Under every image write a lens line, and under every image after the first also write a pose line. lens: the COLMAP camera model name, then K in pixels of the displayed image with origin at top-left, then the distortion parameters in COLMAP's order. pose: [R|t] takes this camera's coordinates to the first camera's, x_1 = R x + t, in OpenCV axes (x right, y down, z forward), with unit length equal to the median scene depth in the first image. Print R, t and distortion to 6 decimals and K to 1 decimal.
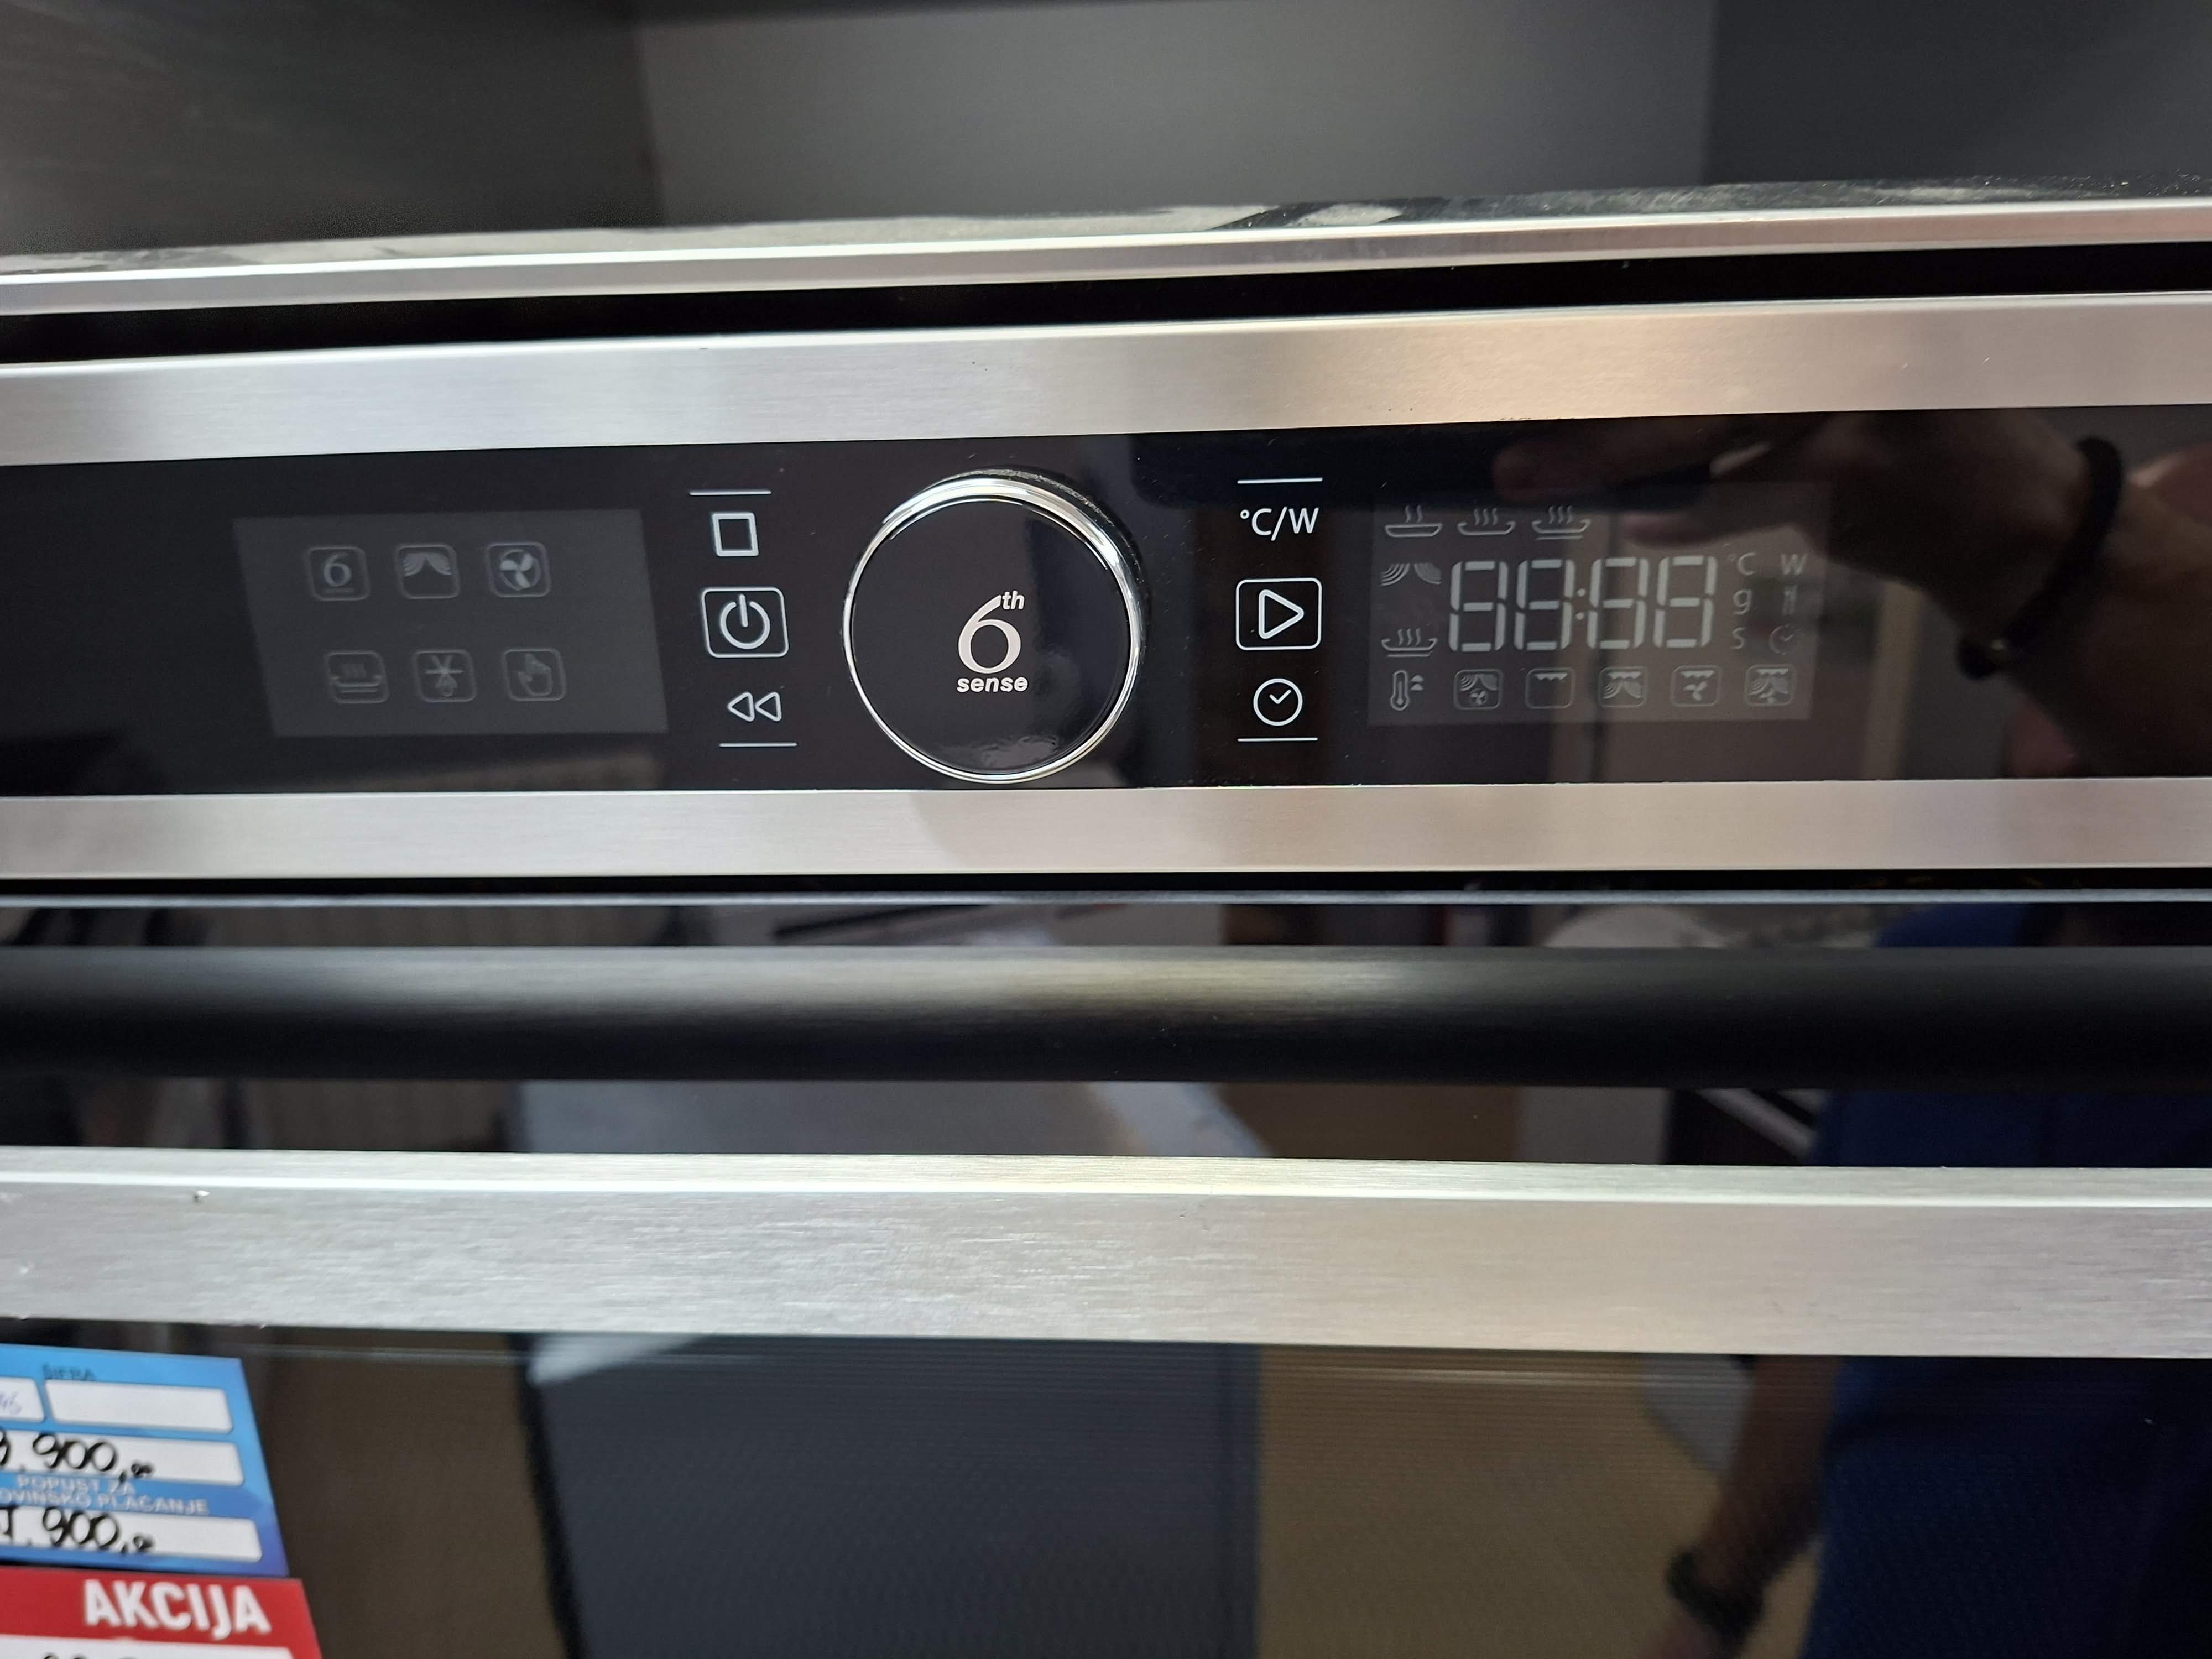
lens RADIAL K [[1583.4, 0, 1083.4], [0, 1583.4, 881.2], [0, 0, 1]] dist [0.066622, -0.067247]
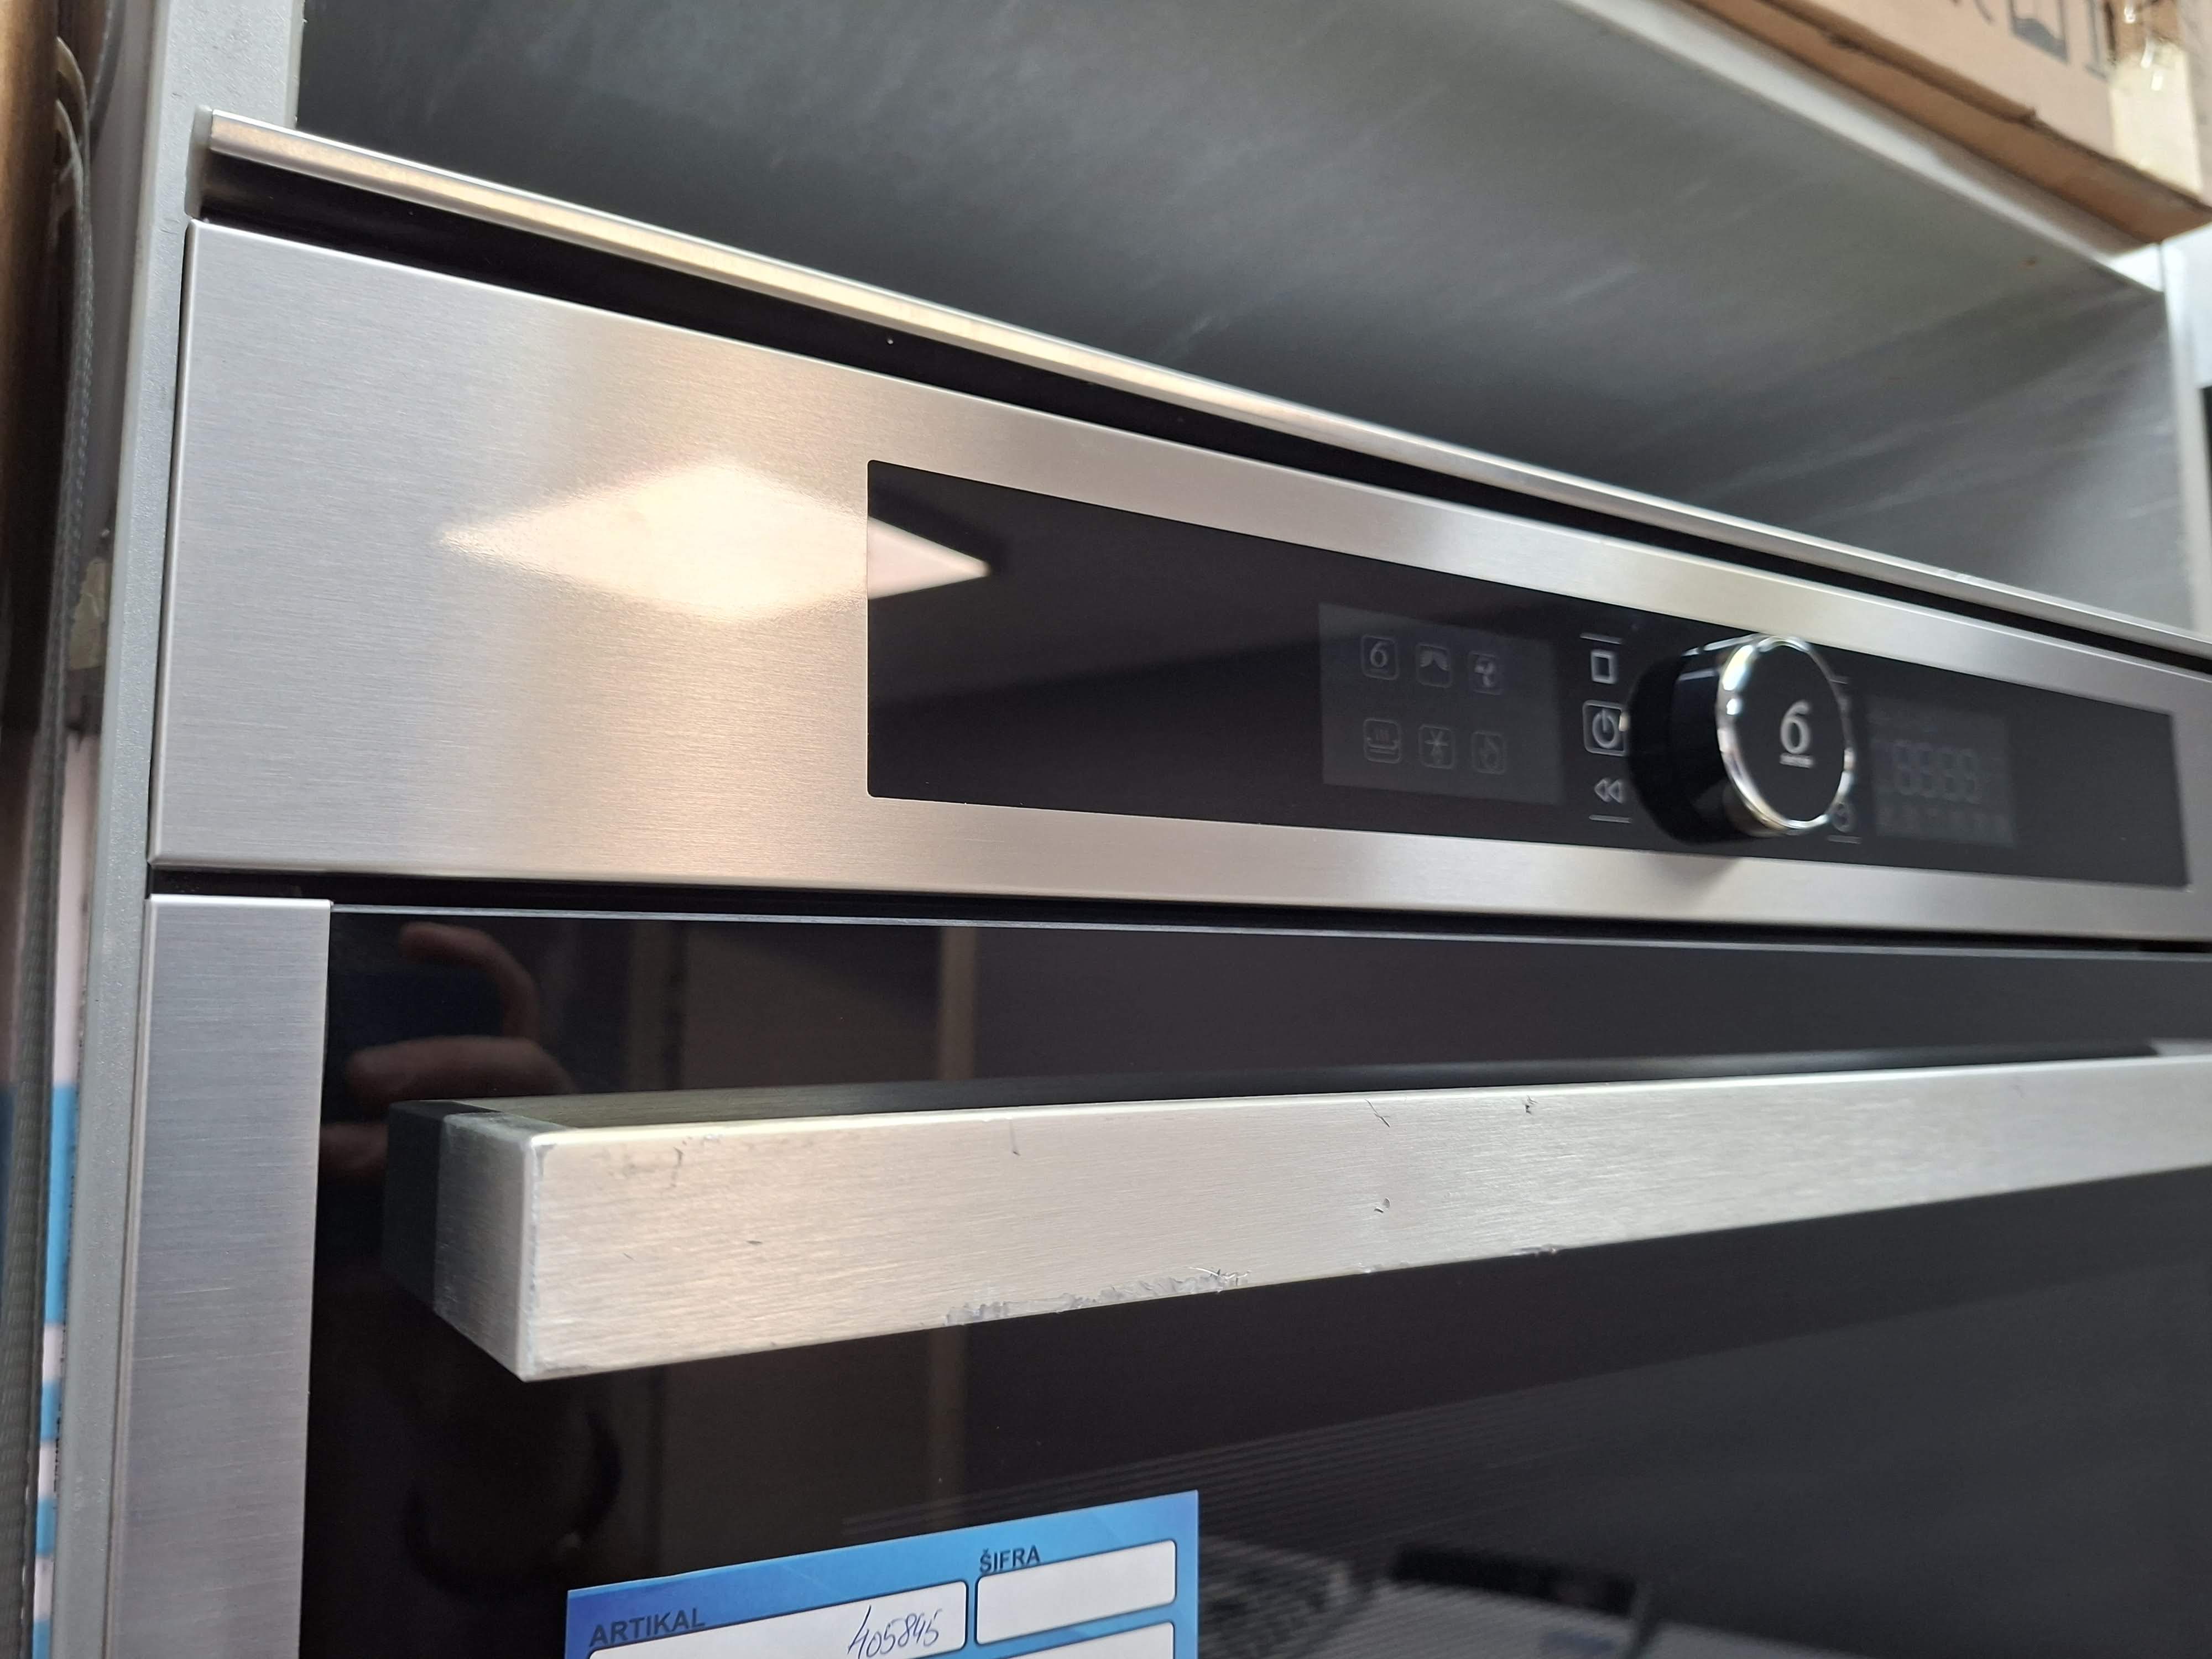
lens RADIAL K [[1663.6, 0, 1153.5], [0, 1663.6, 800.4], [0, 0, 1]] dist [0.008799, -0.000807]
pose [[0.775684, 0.107929, 0.621825, -1.402723], [0.205375, 0.888477, -0.410402, 0.403456], [-0.596771, 0.446050, 0.667011, 0.294483]]
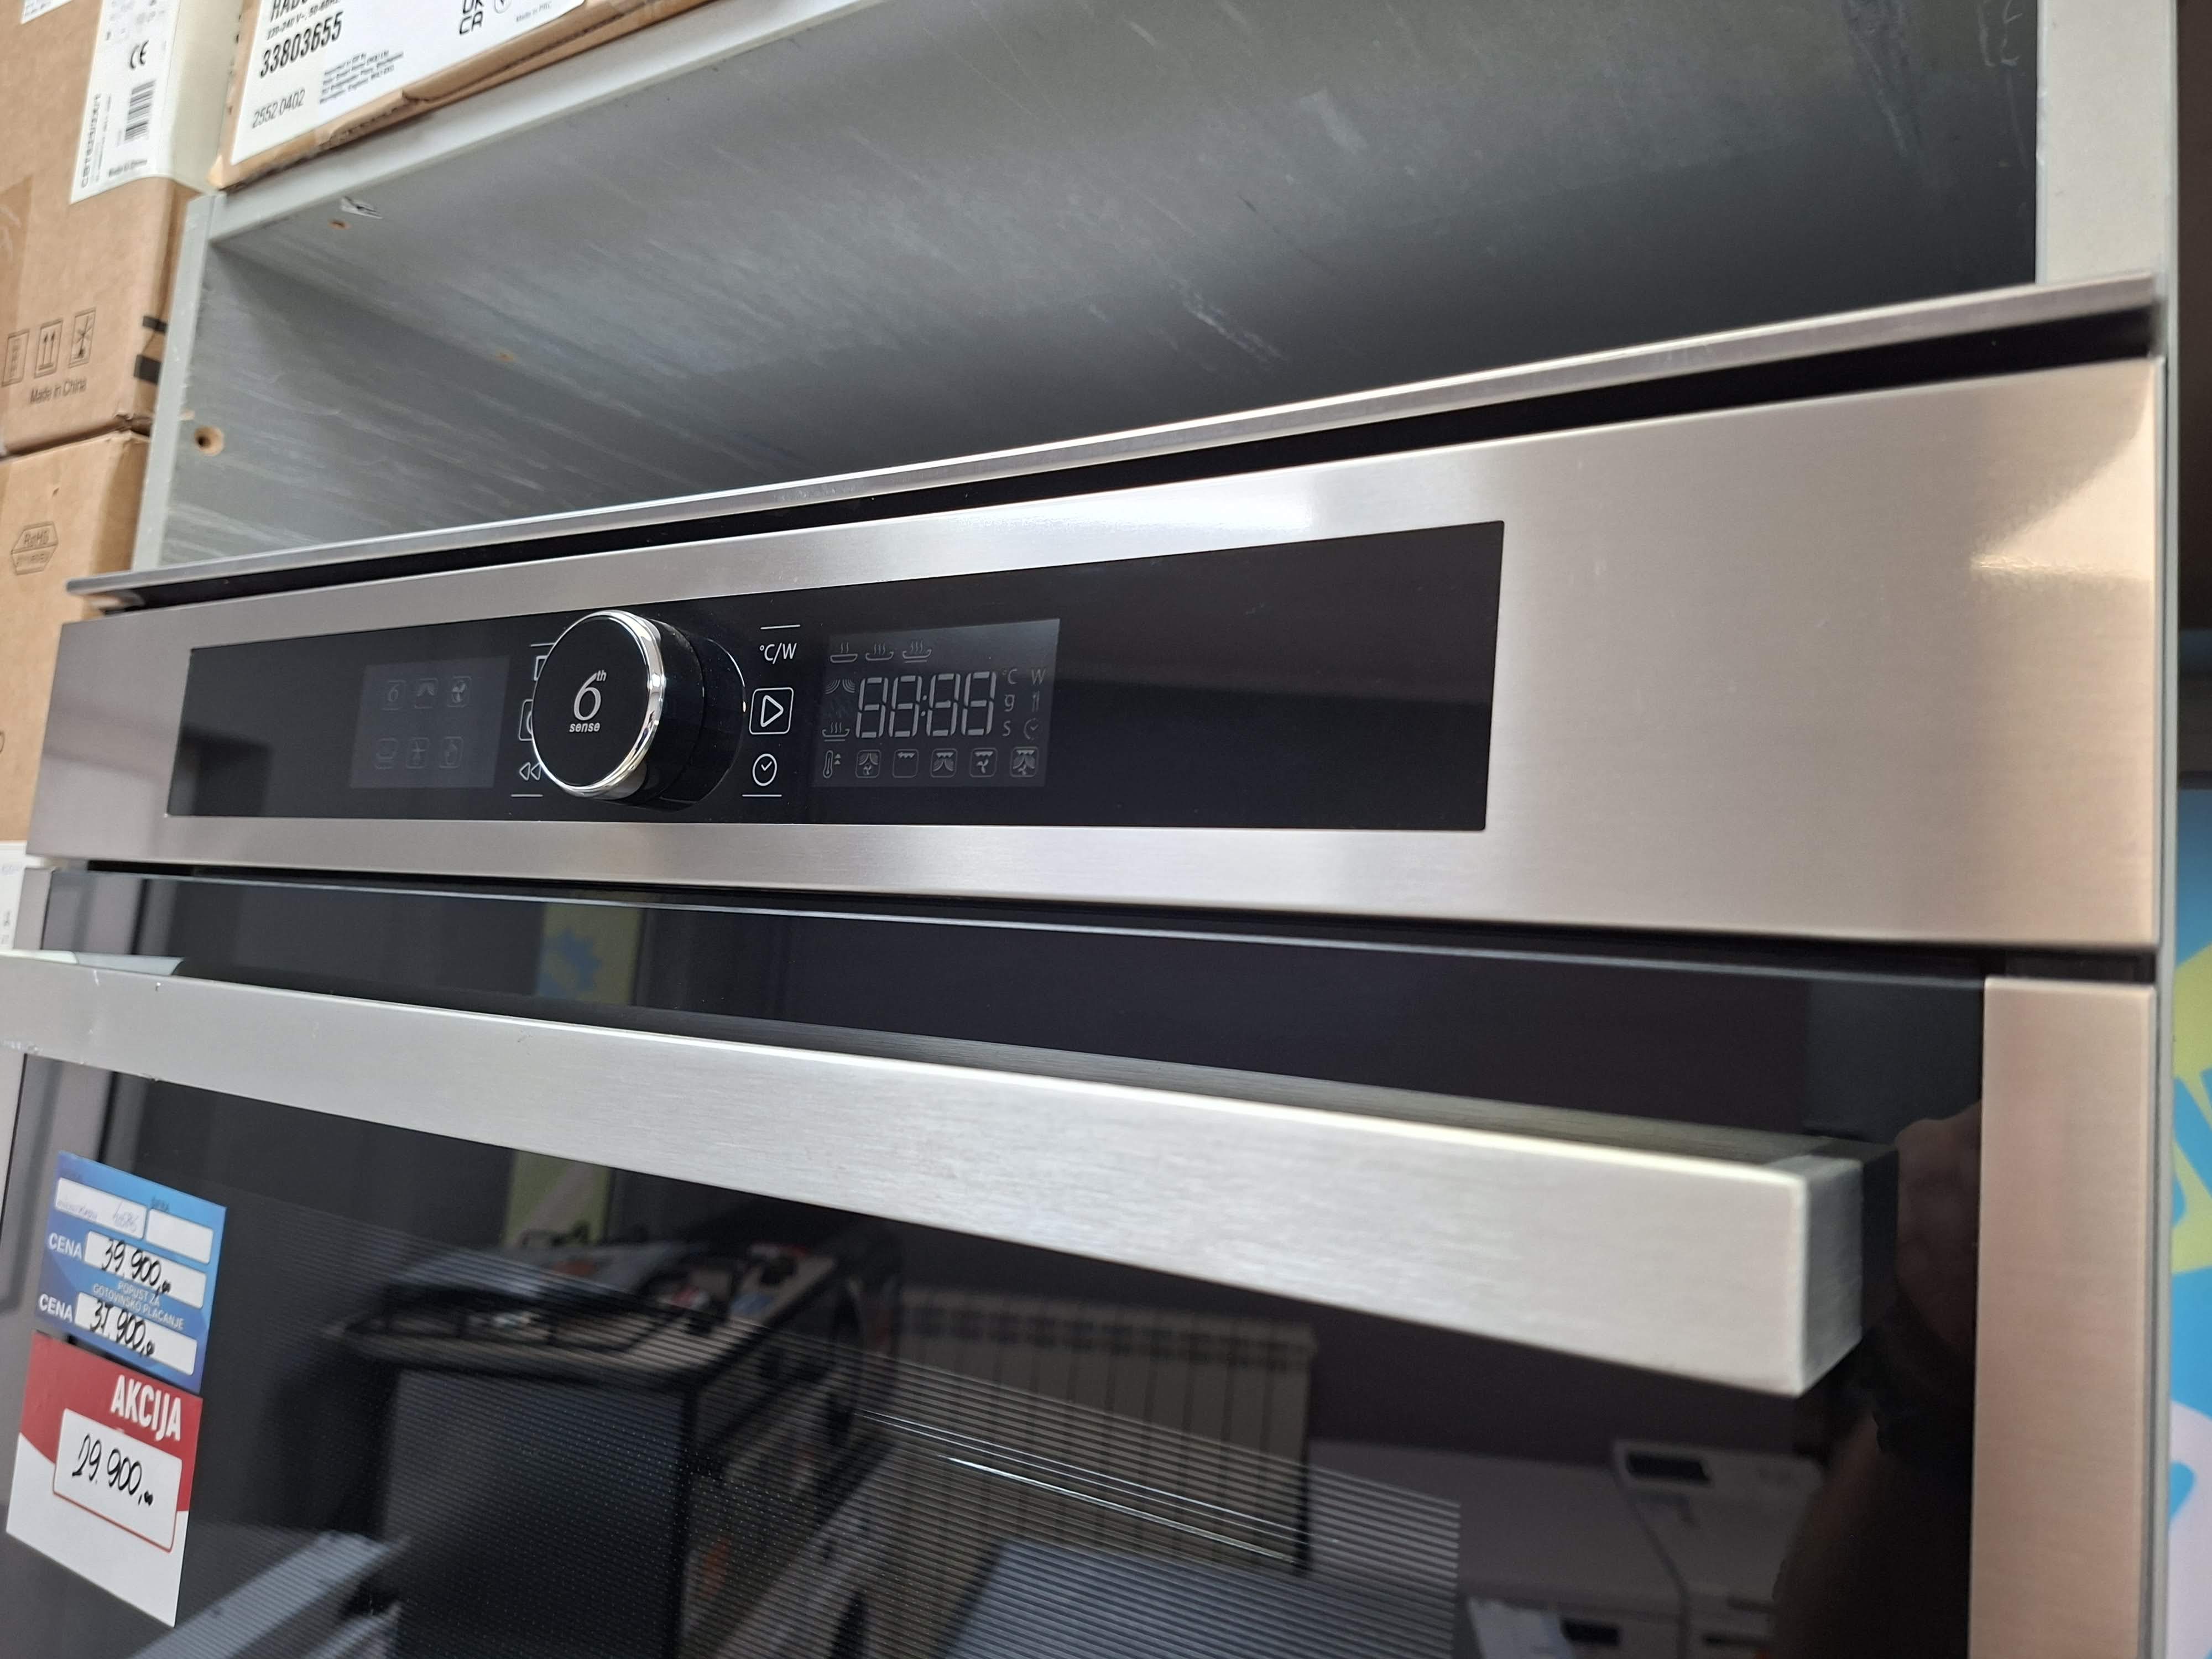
lens RADIAL K [[1569.2, 0, 1111.3], [0, 1569.2, 858.3], [0, 0, 1]] dist [0.070906, -0.065803]
pose [[0.873783, 0.068068, -0.481529, 1.089226], [-0.268603, 0.892974, -0.361178, 0.393108], [0.405409, 0.444931, 0.798549, 0.000122]]
